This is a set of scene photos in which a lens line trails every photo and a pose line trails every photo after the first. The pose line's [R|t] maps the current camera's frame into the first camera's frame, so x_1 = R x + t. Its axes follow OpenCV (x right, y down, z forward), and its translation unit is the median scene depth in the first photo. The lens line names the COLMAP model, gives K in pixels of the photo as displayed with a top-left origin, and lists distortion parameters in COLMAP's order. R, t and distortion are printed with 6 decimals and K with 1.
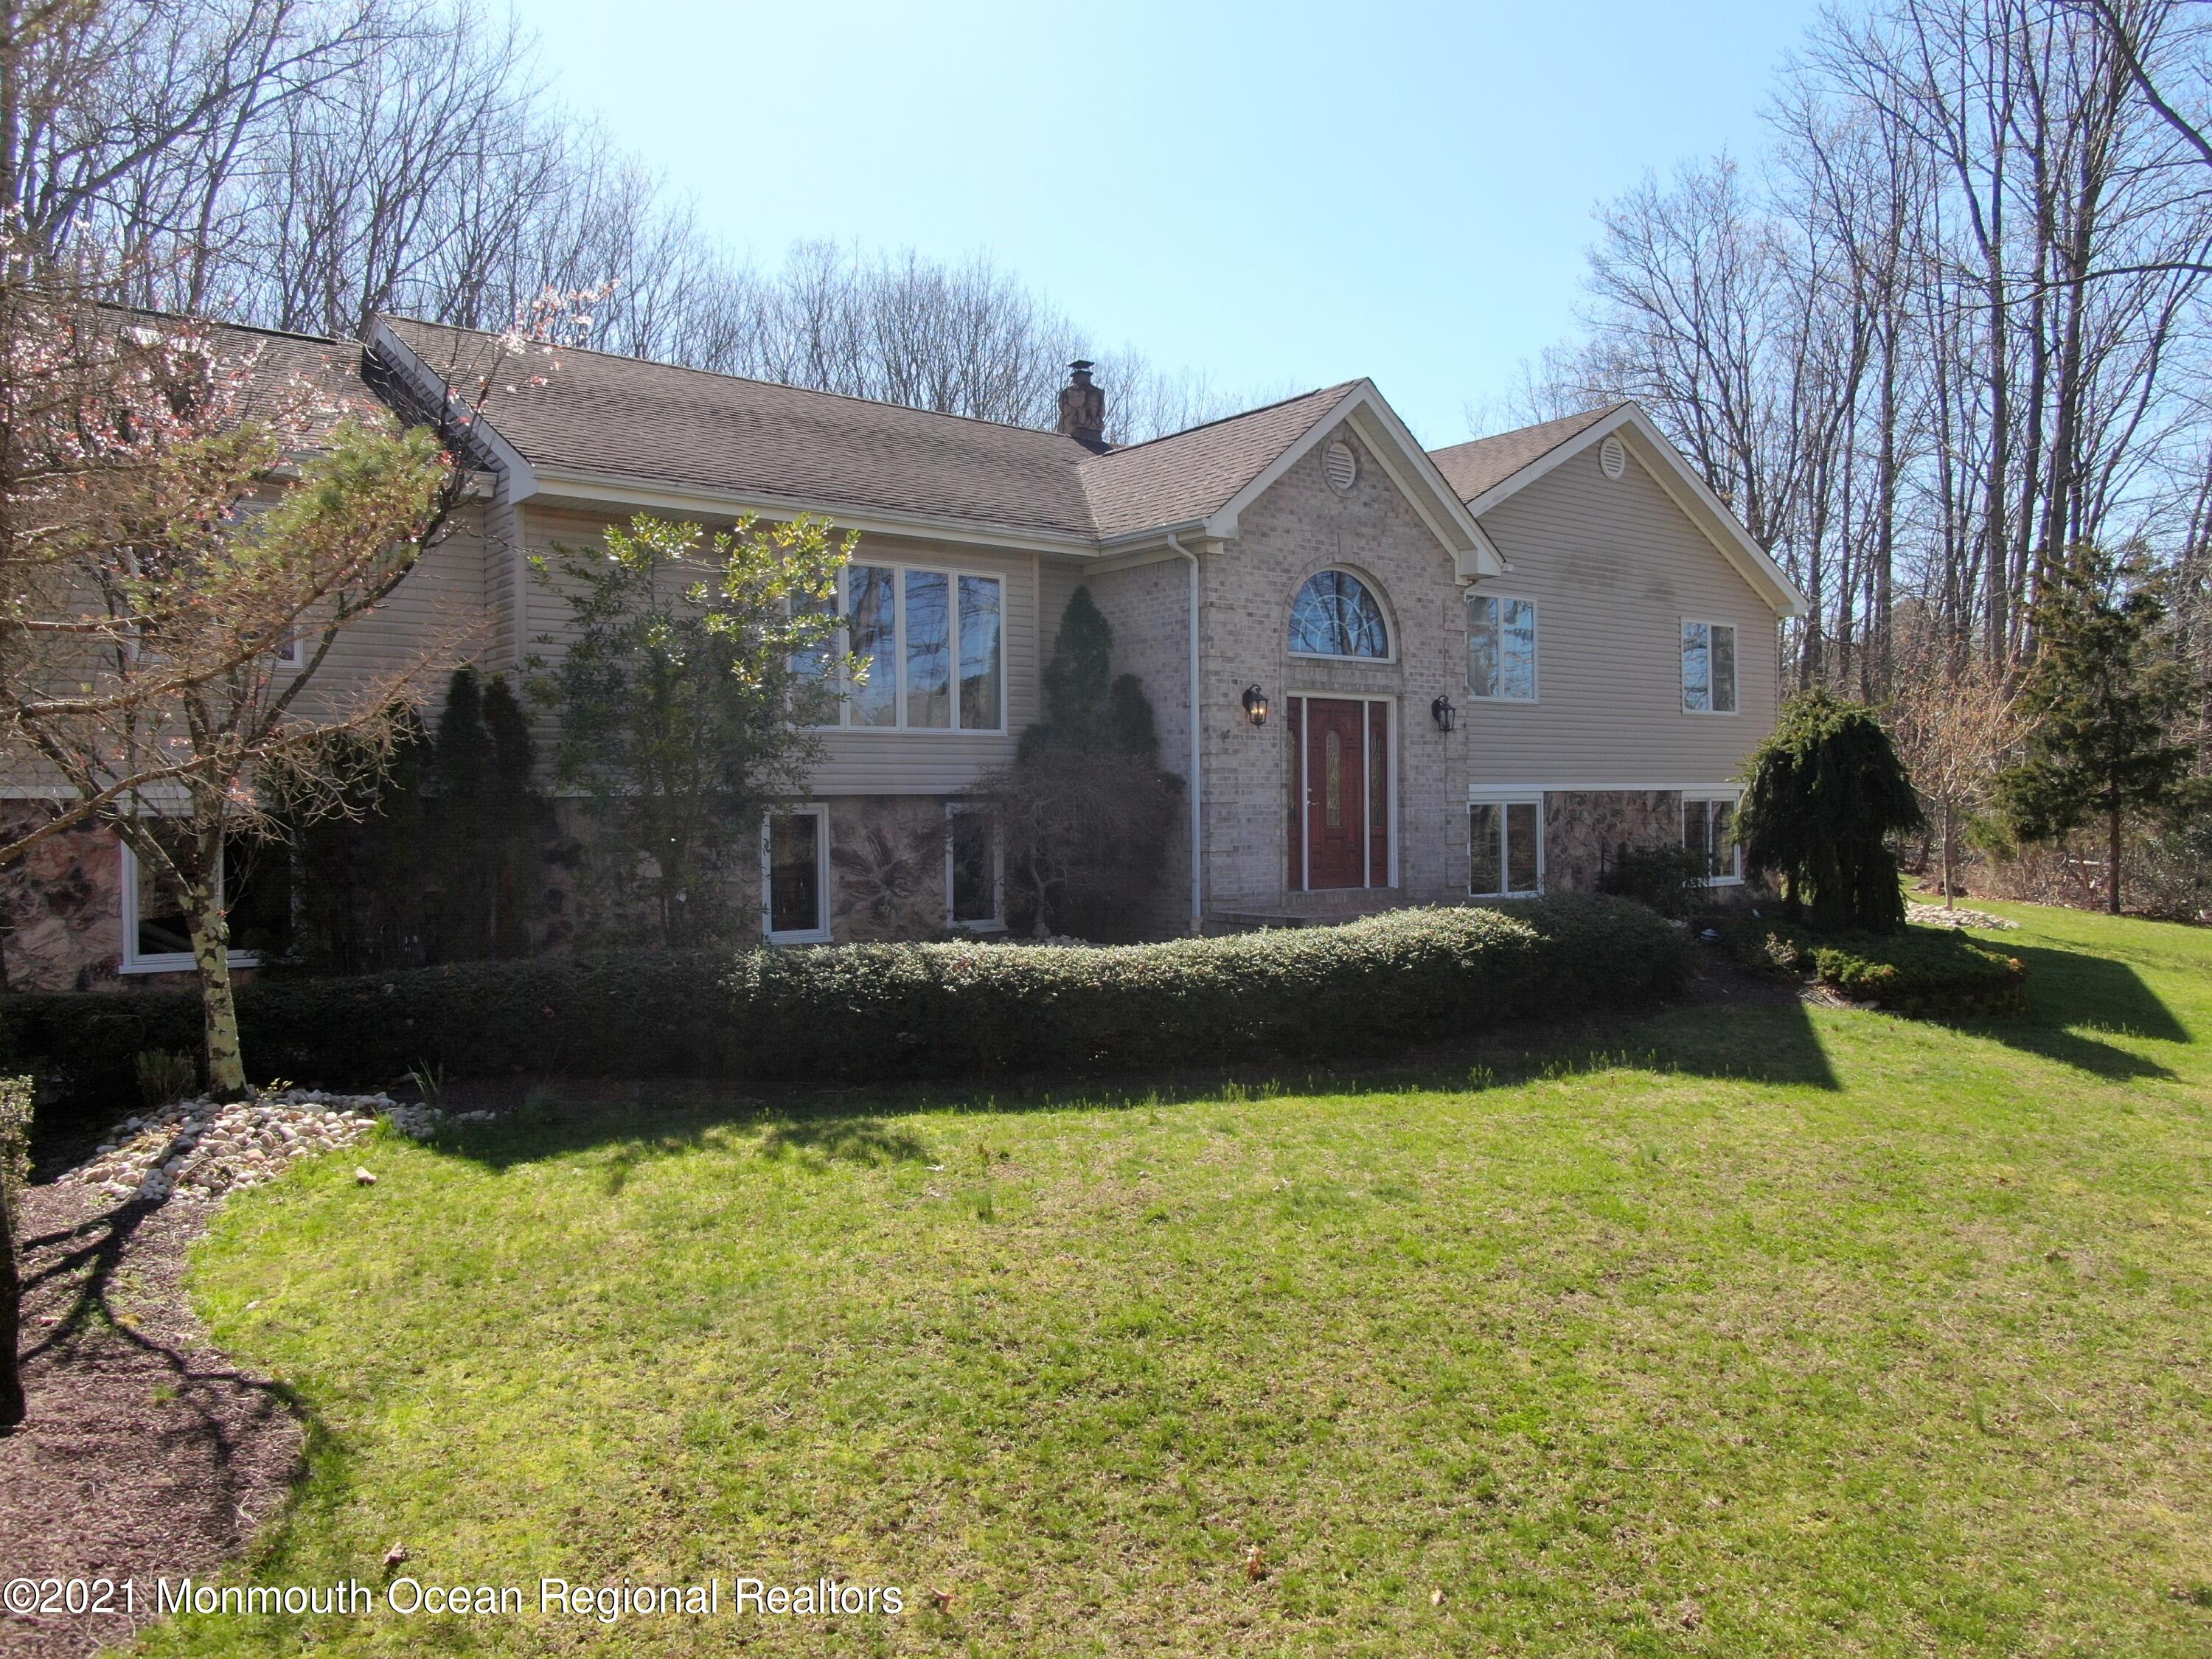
lens RADIAL K [[1575.8, 0, 1112.1], [0, 1575.8, 827.3], [0, 0, 1]] dist [-0.023696, 0.010139]
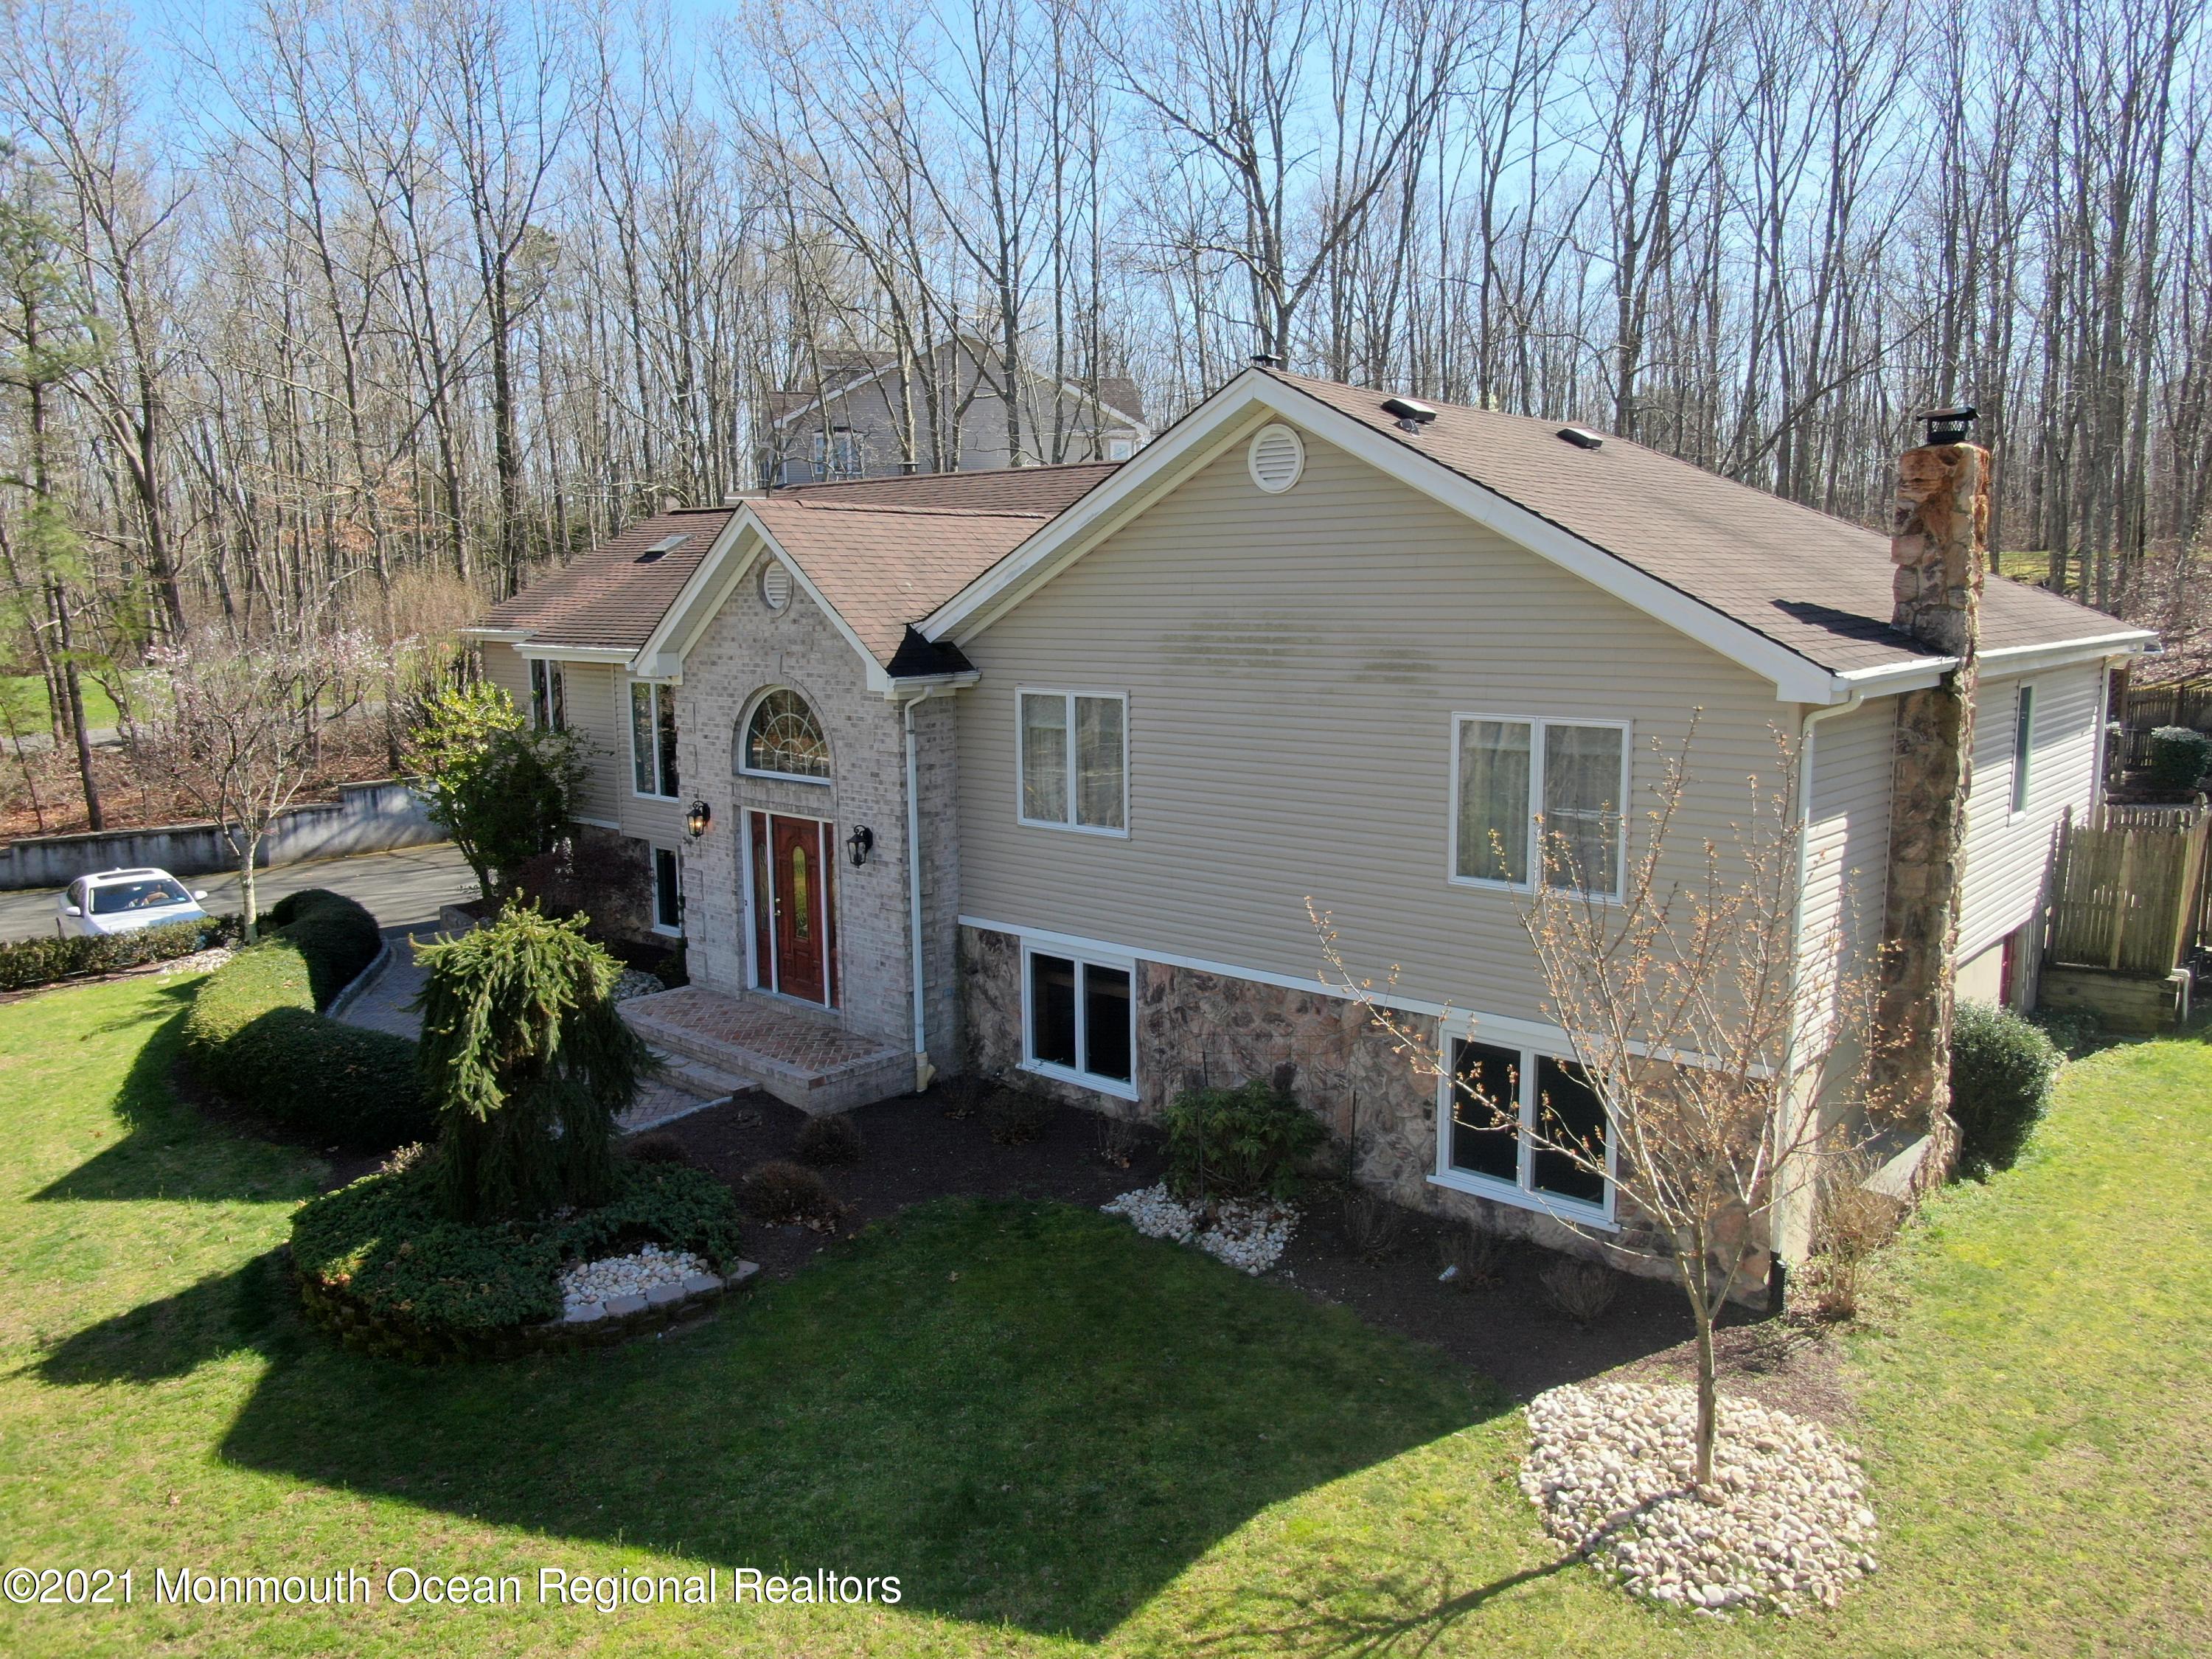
lens RADIAL K [[1575.8, 0, 1112.1], [0, 1575.8, 827.3], [0, 0, 1]] dist [-0.023696, 0.010139]
pose [[0.176221, 0.159006, -0.971423, 1.139049], [-0.005324, 0.987007, 0.160591, -0.234489], [0.984336, -0.023127, 0.174778, 1.003809]]
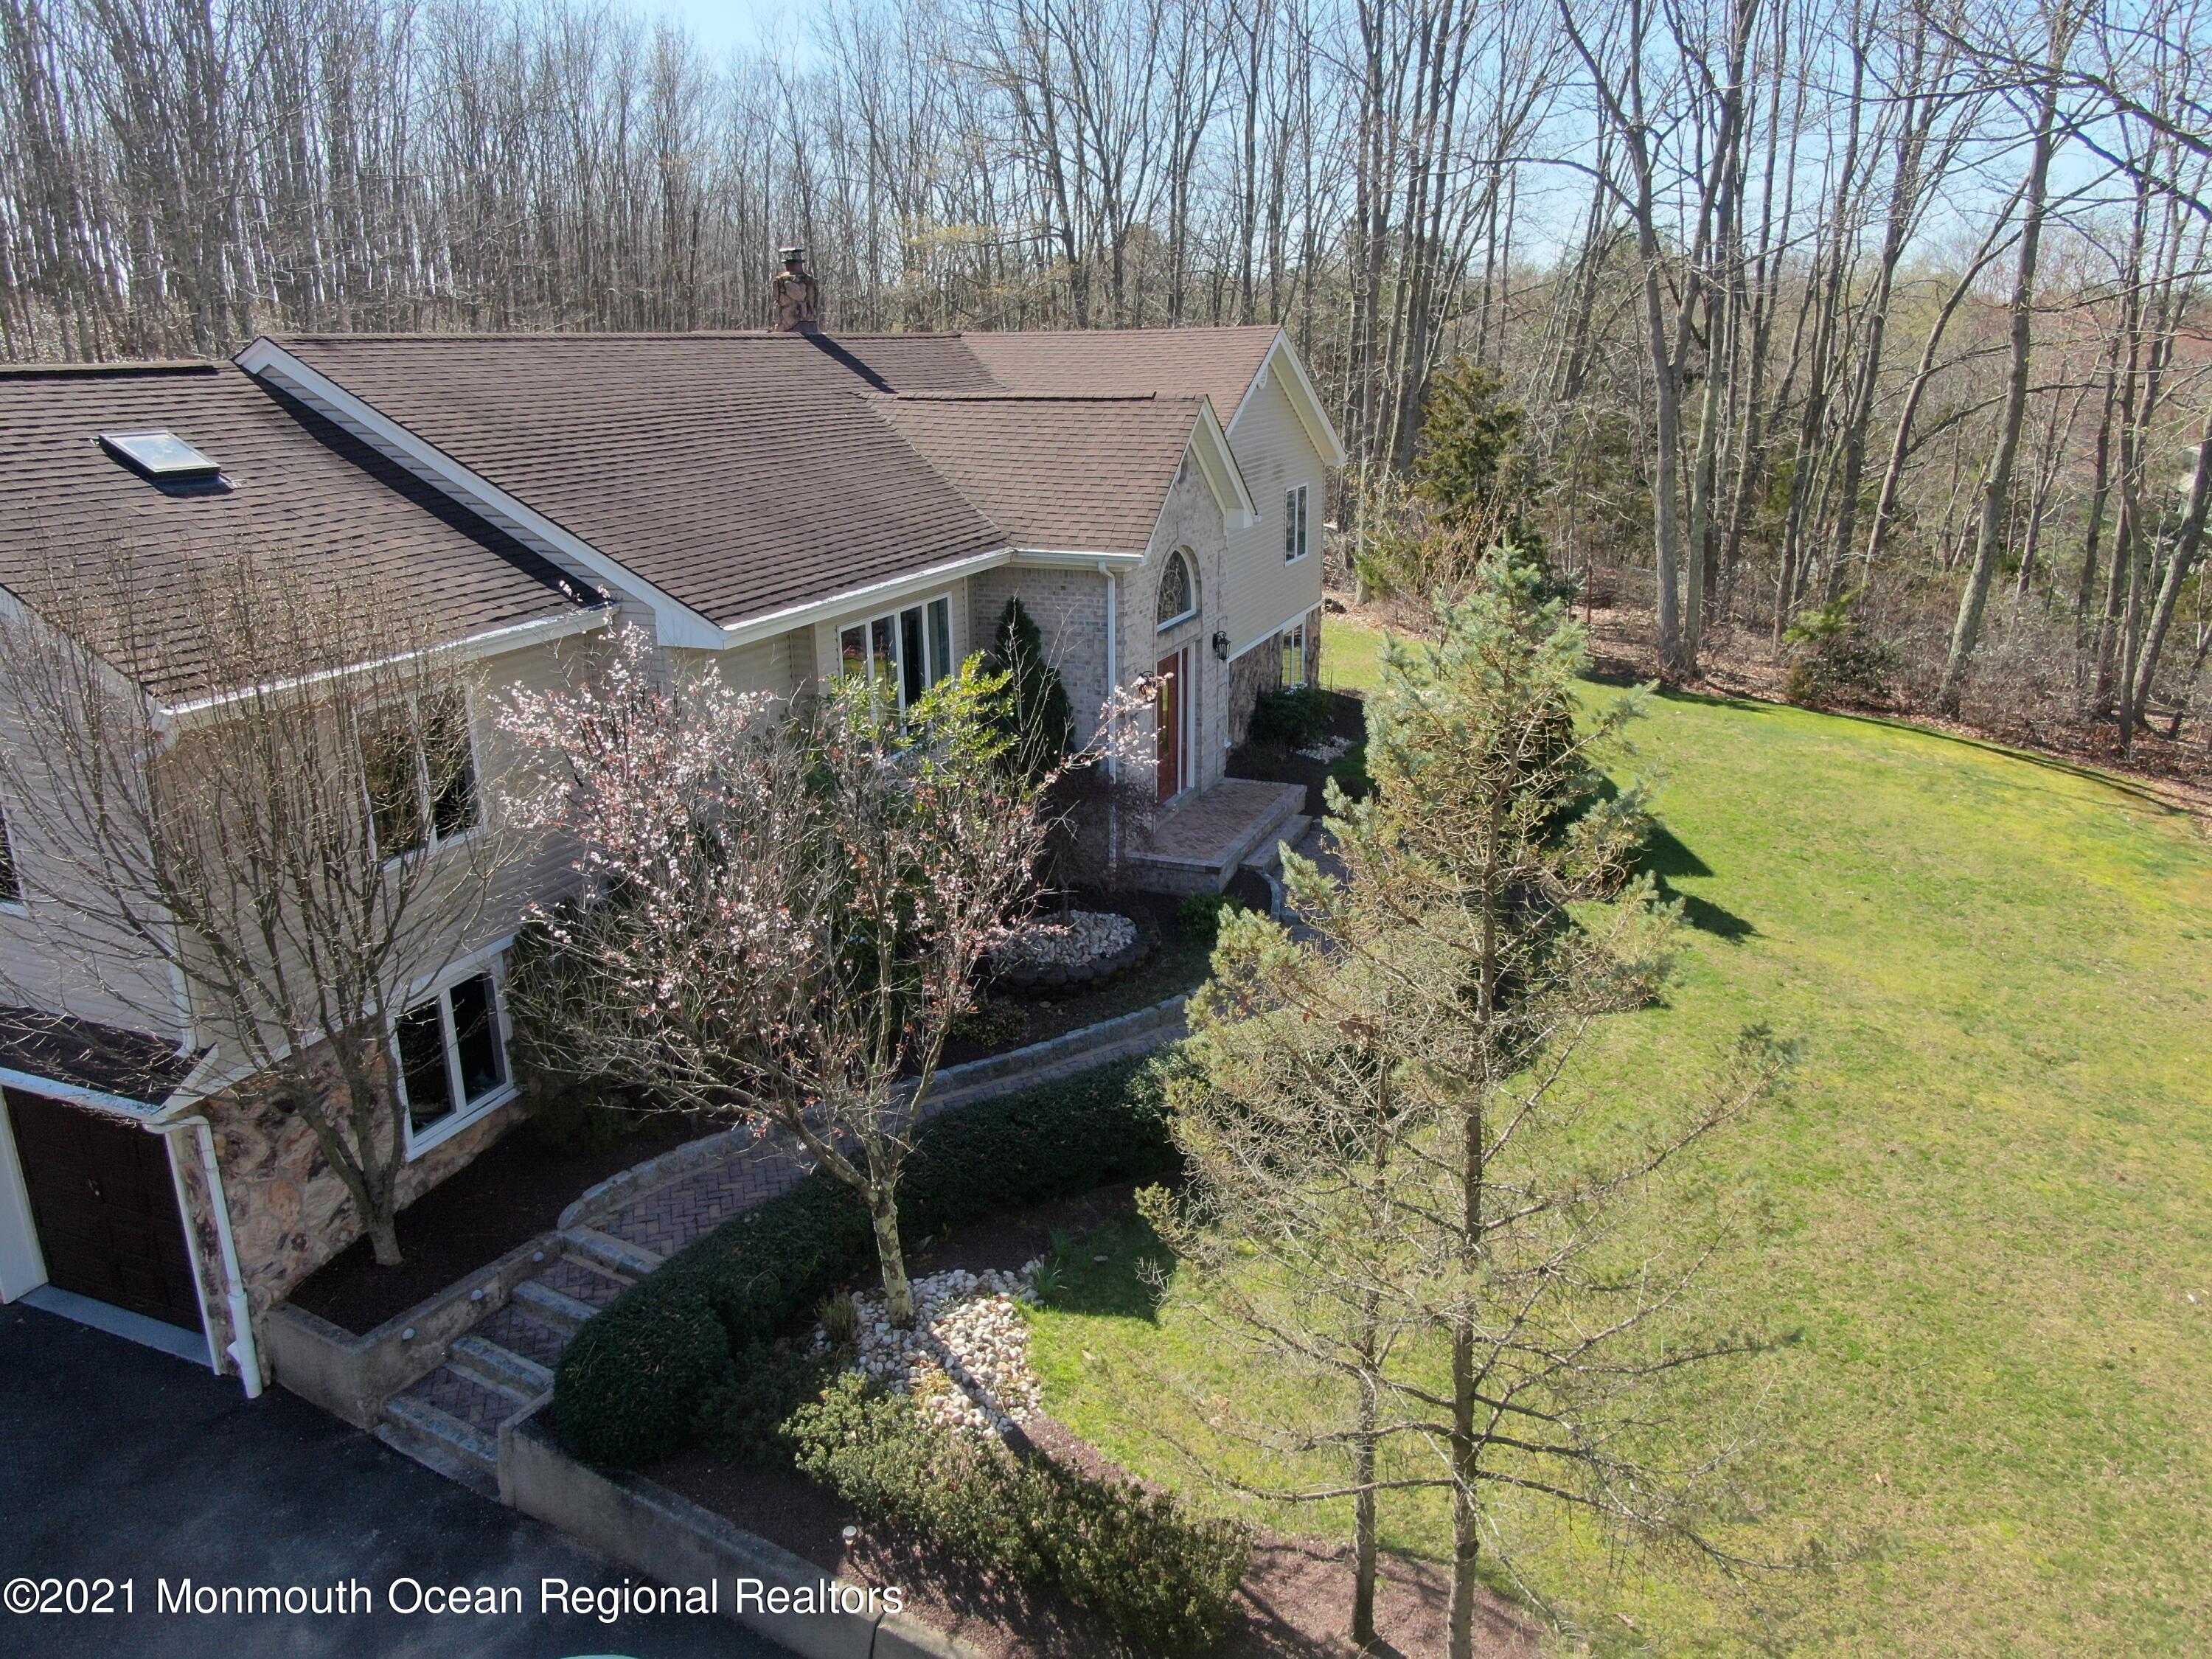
lens RADIAL K [[1575.8, 0, 1112.1], [0, 1575.8, 827.3], [0, 0, 1]] dist [-0.023696, 0.010139]
pose [[0.871414, -0.146287, 0.468228, -0.483980], [0.009749, 0.959476, 0.281622, -0.294788], [-0.490451, -0.240845, 0.837527, -0.038396]]
